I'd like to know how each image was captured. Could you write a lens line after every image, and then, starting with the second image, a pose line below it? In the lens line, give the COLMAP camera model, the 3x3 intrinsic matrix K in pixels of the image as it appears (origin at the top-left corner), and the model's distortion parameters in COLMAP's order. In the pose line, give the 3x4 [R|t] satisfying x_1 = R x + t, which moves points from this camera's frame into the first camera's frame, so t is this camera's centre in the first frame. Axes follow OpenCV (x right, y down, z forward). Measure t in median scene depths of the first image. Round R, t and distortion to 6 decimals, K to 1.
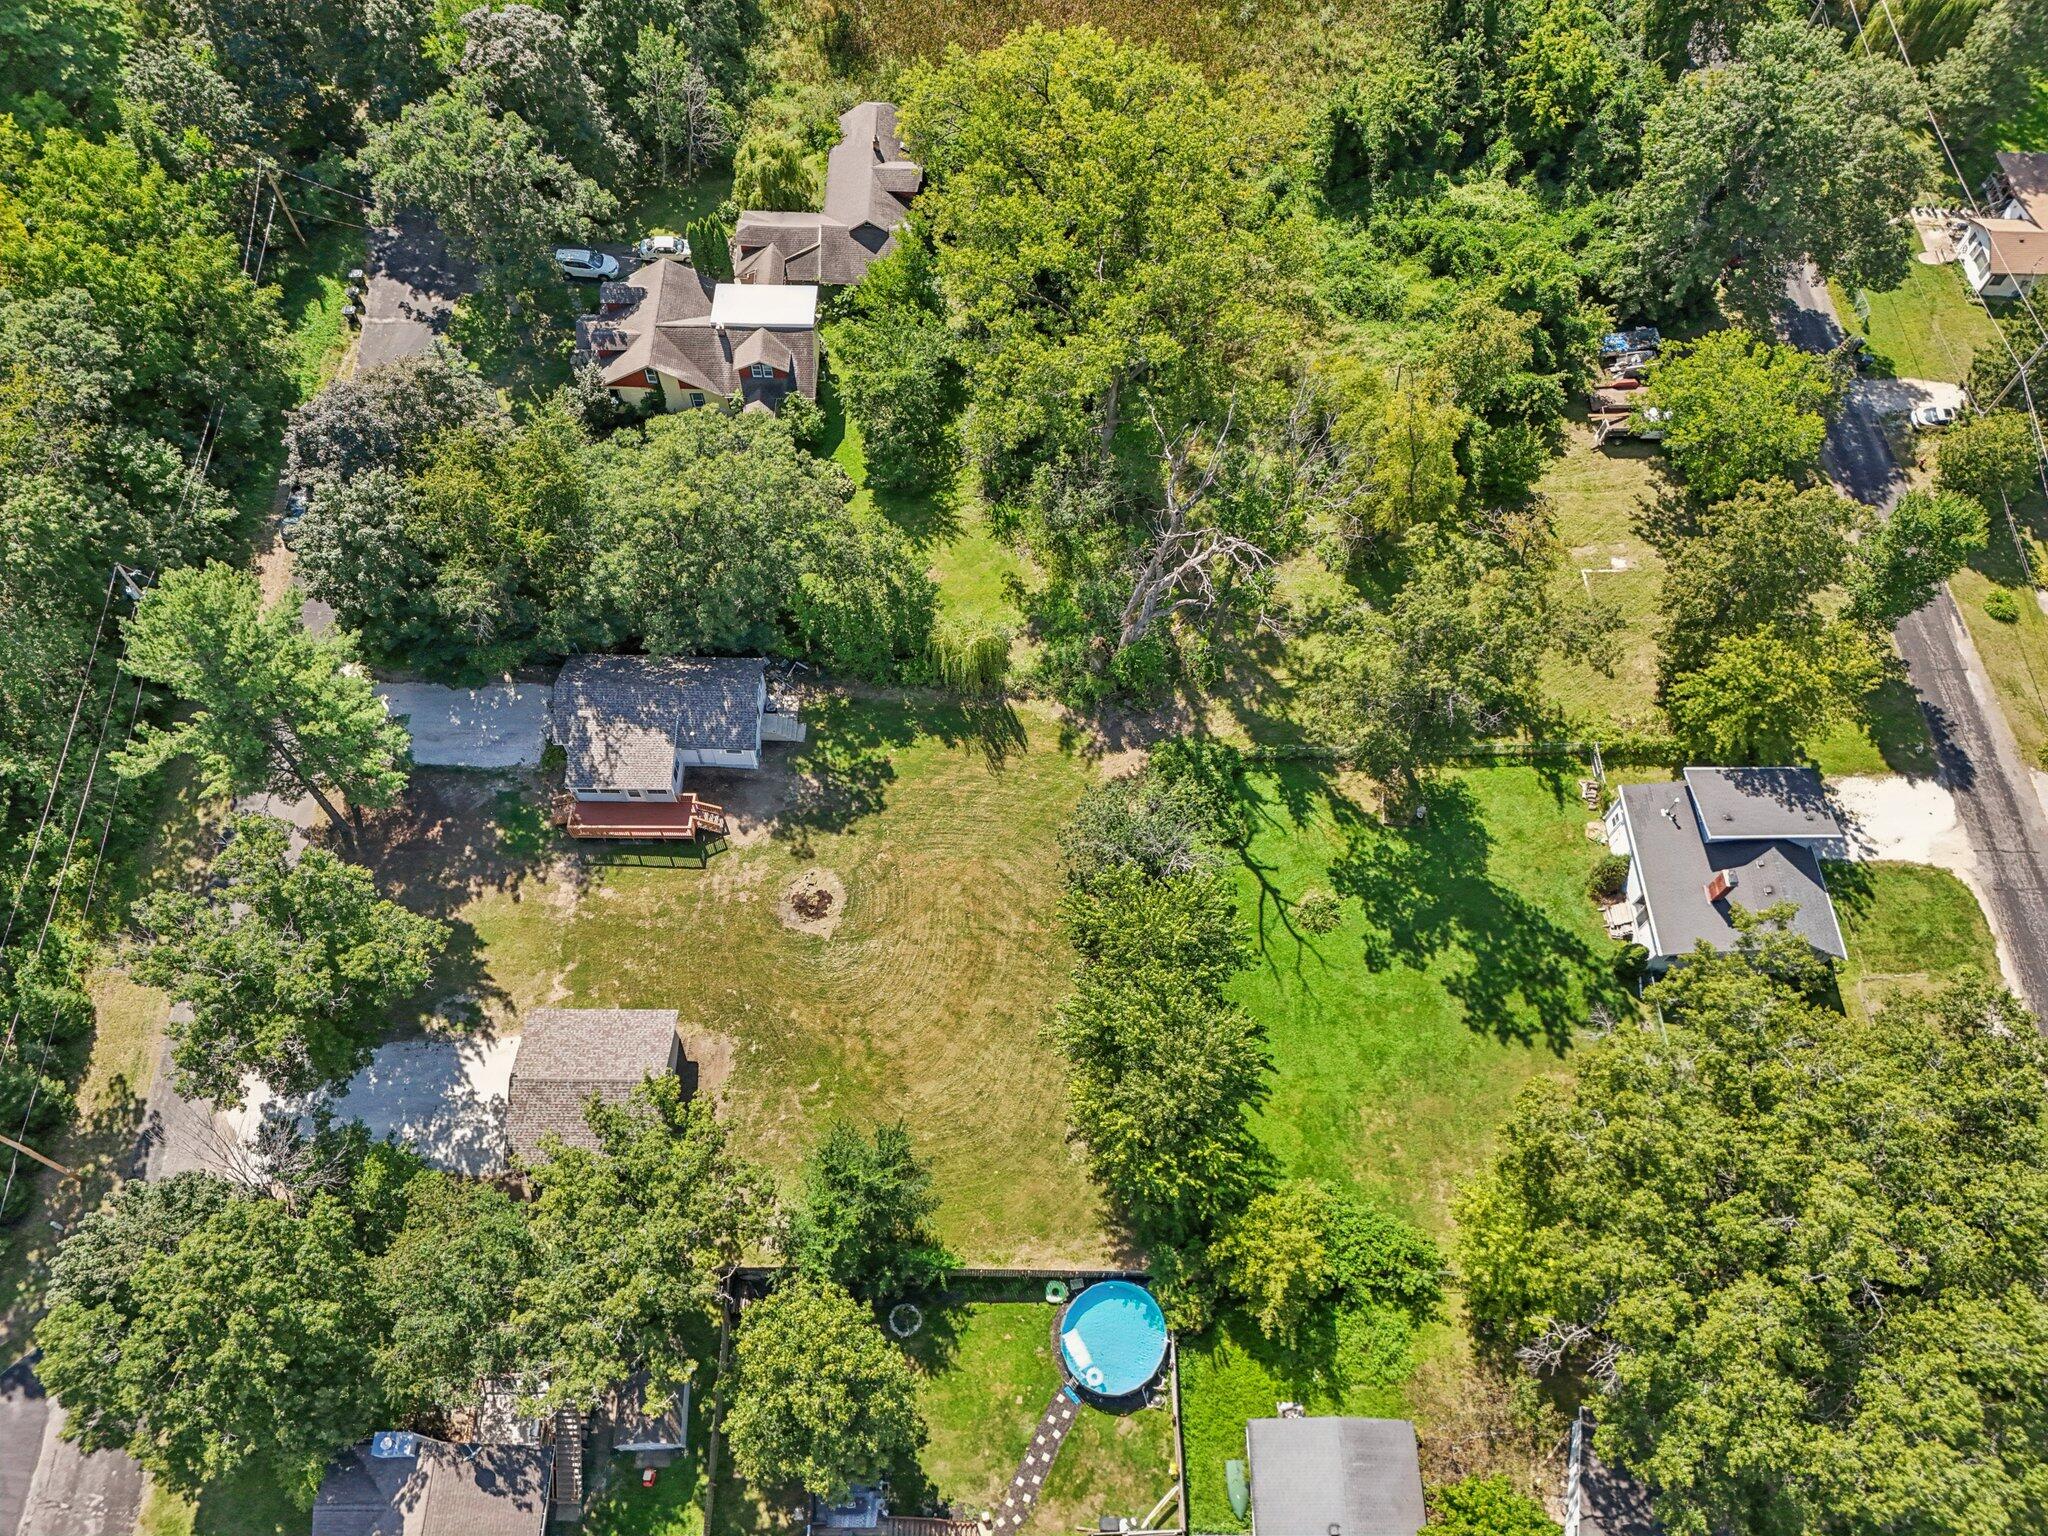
lens RADIAL K [[1500.9, 0, 1016.1], [0, 1500.9, 766.7], [0, 0, 1]] dist [0.102725, -0.124623]
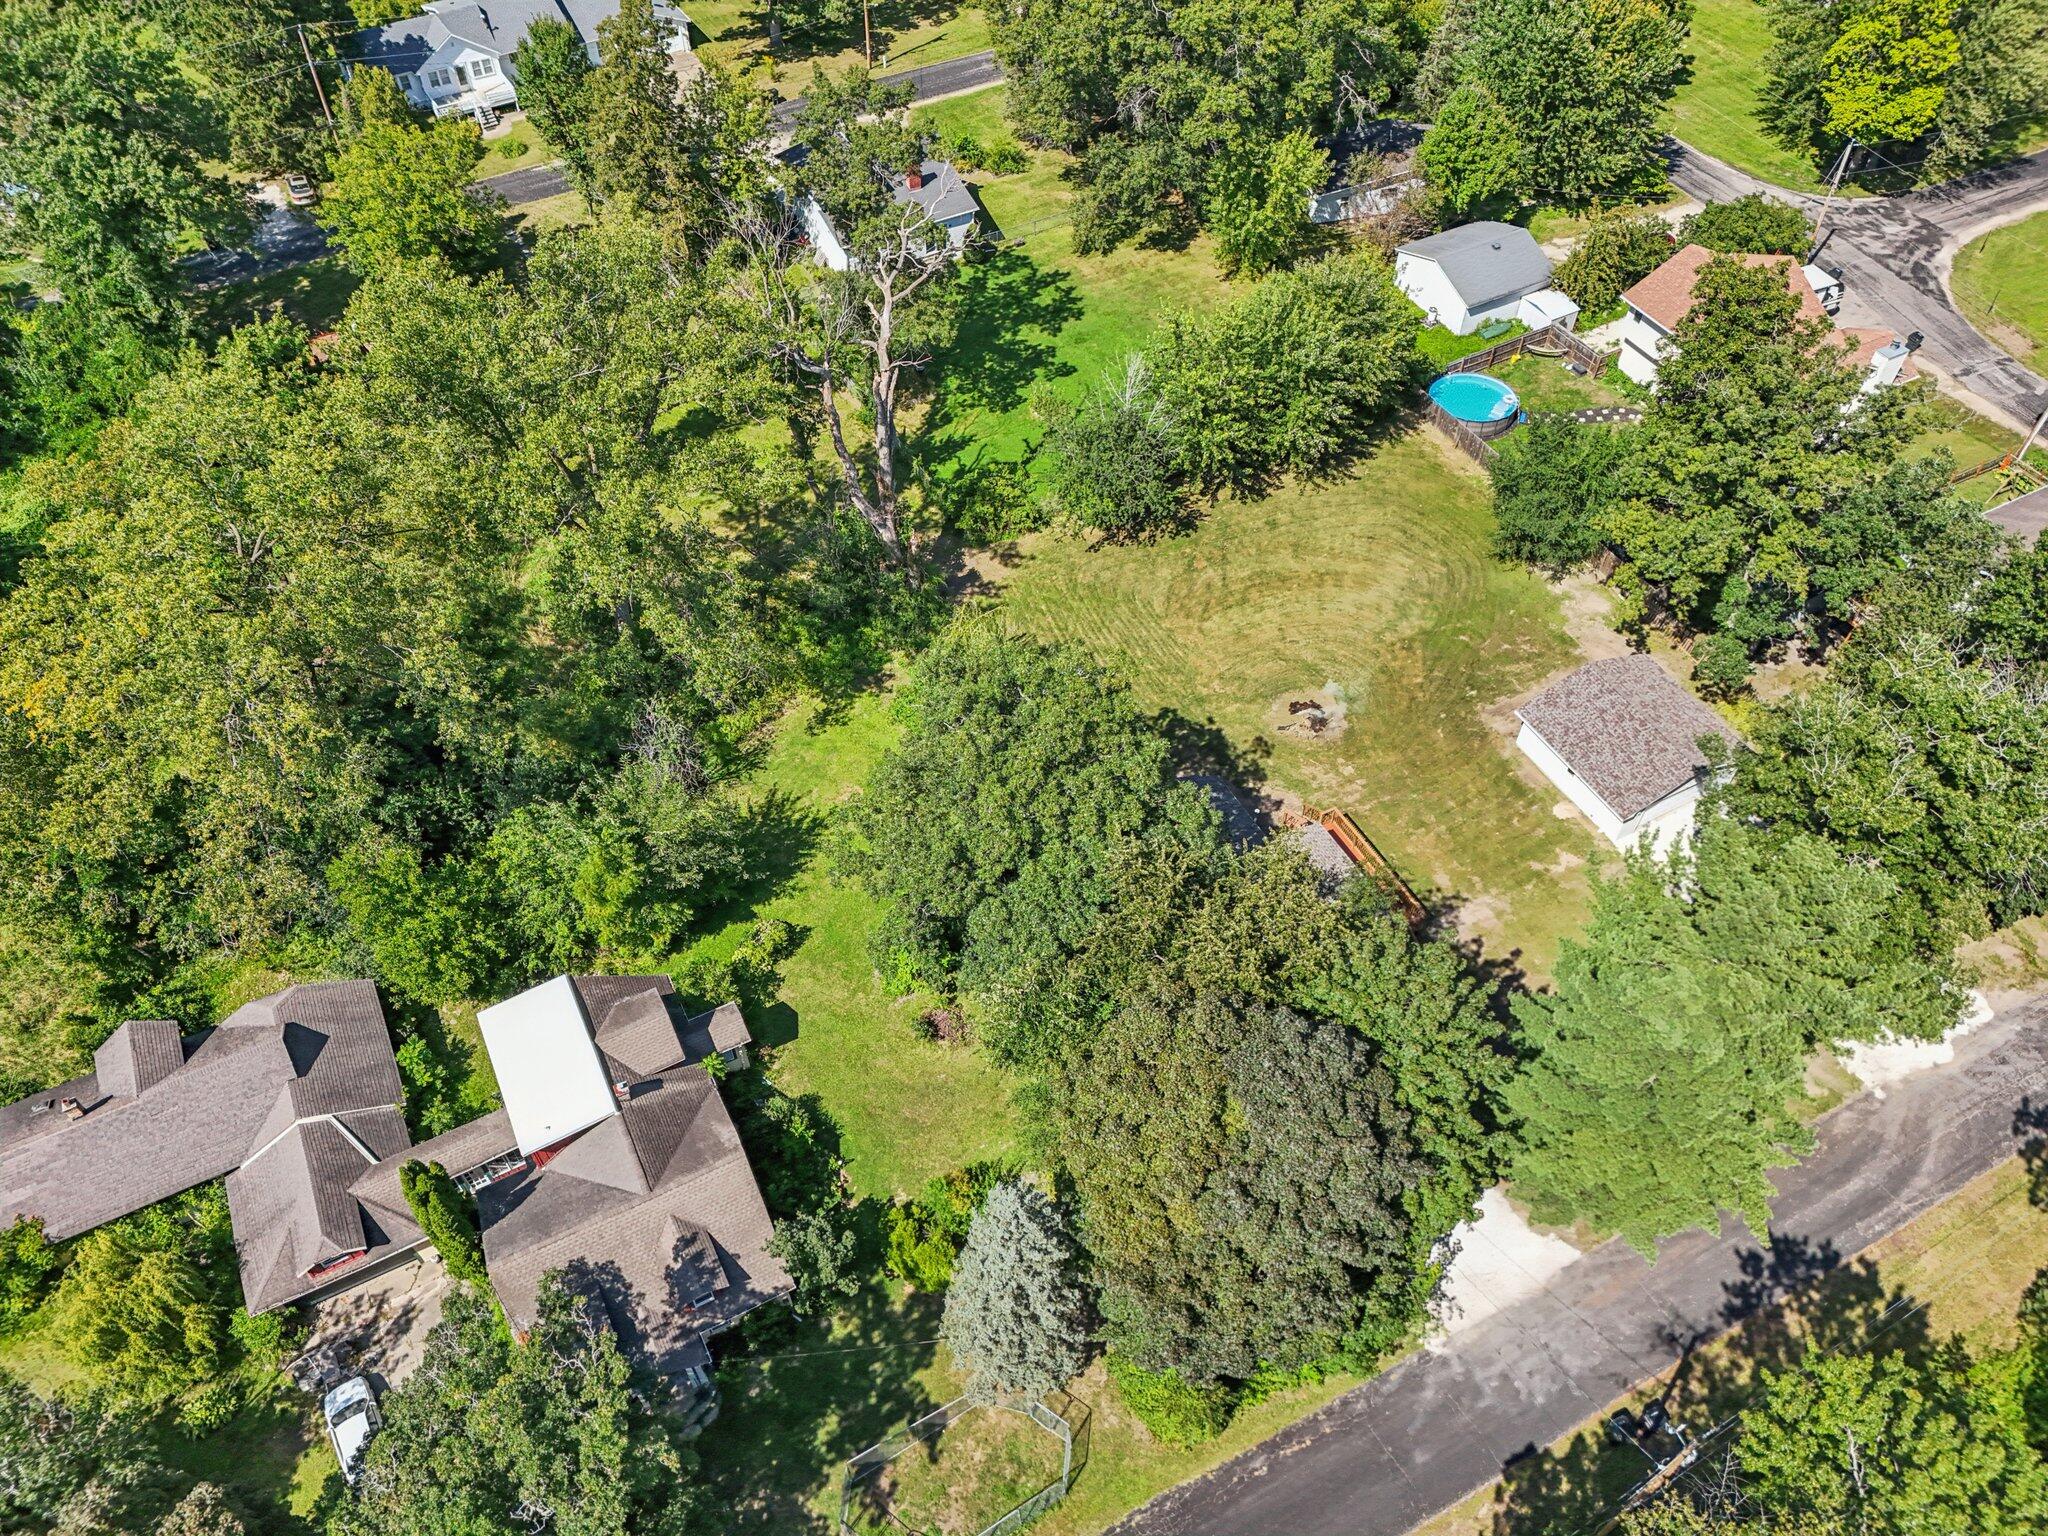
lens RADIAL K [[1500.9, 0, 1016.1], [0, 1500.9, 766.7], [0, 0, 1]] dist [0.102725, -0.124623]
pose [[-0.467821, -0.686015, 0.557249, -0.576284], [0.772349, -0.010800, 0.635106, -0.616299], [-0.429674, 0.727507, 0.534896, 0.603072]]
